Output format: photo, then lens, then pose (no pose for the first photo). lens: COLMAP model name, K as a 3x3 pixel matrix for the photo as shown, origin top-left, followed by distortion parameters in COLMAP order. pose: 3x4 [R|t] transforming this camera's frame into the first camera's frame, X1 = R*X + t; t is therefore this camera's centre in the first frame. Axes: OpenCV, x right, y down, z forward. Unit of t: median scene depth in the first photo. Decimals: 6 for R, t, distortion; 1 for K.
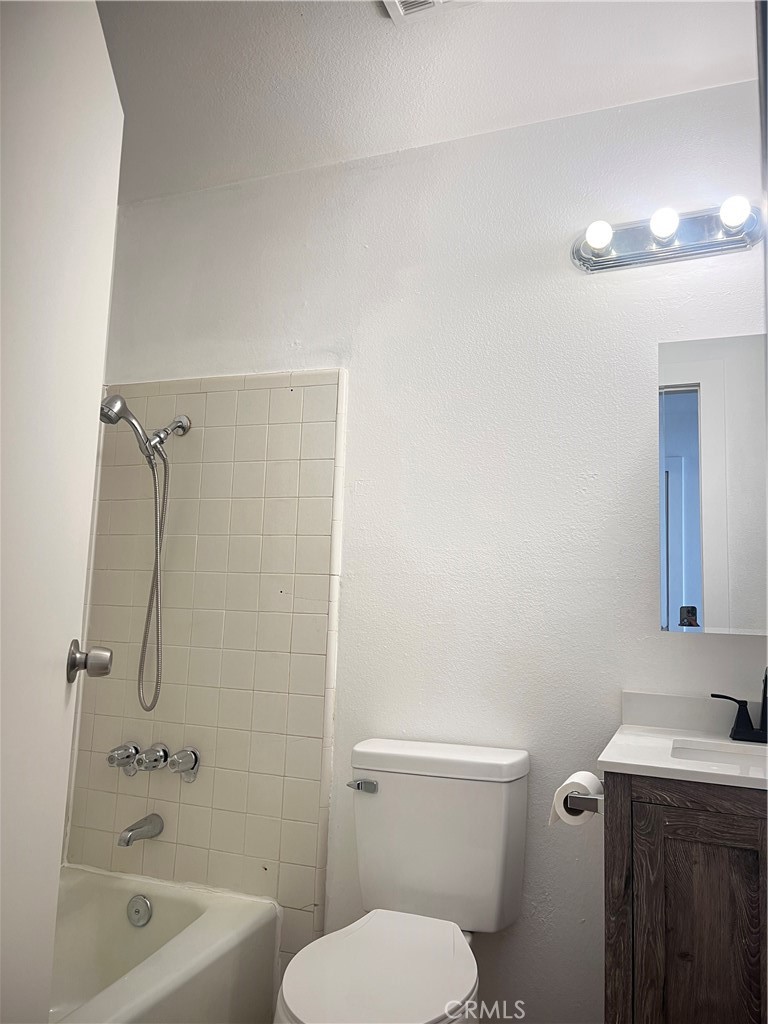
lens RADIAL K [[761.6, 0, 384.0], [0, 761.6, 512.0], [0, 0, 1]] dist [0.082849, -0.086989]
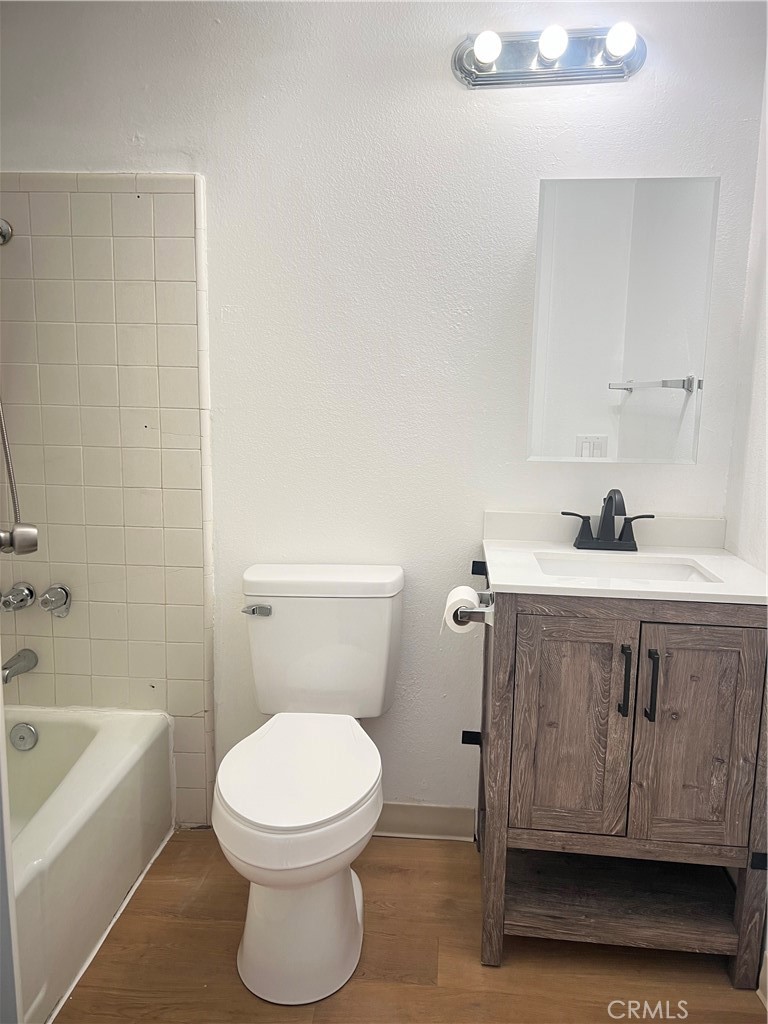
lens RADIAL K [[761.6, 0, 384.0], [0, 761.6, 512.0], [0, 0, 1]] dist [0.082849, -0.086989]
pose [[0.962936, -0.061078, 0.262724, -0.140362], [-0.013441, 0.961949, 0.272897, -0.076704], [-0.269395, -0.266313, 0.925475, 0.002689]]
